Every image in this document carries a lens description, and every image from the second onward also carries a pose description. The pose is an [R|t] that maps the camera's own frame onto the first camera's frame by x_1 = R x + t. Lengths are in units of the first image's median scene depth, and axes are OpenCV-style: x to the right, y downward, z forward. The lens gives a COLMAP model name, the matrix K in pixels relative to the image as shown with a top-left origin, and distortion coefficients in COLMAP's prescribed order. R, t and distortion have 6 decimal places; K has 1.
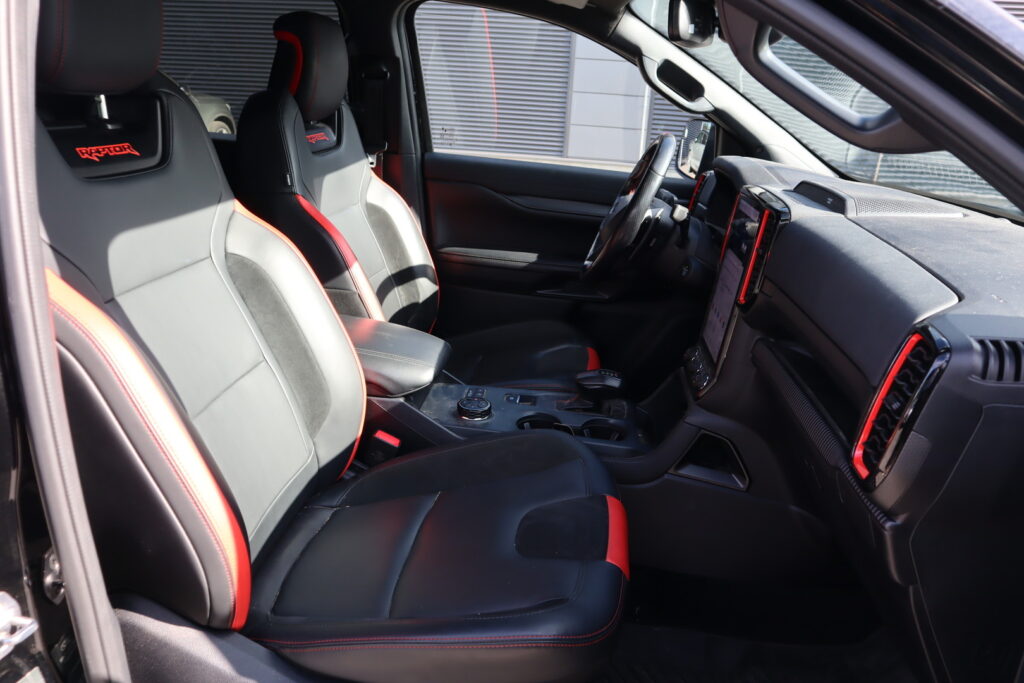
lens RADIAL K [[745.1, 0, 512.0], [0, 745.1, 341.5], [0, 0, 1]] dist [-0.096974, 0.075966]
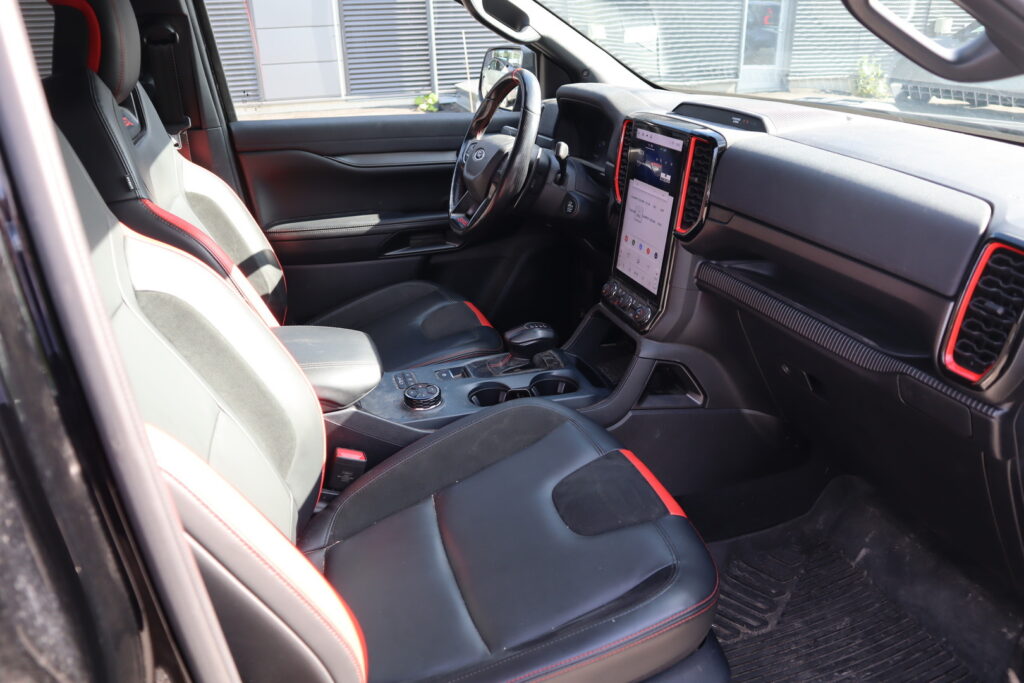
lens RADIAL K [[745.1, 0, 512.0], [0, 745.1, 341.5], [0, 0, 1]] dist [-0.096974, 0.075966]
pose [[0.914706, -0.232712, 0.330390, -0.235484], [0.201960, 0.971377, 0.125056, -0.068608], [-0.350035, -0.047664, 0.935523, 0.099066]]
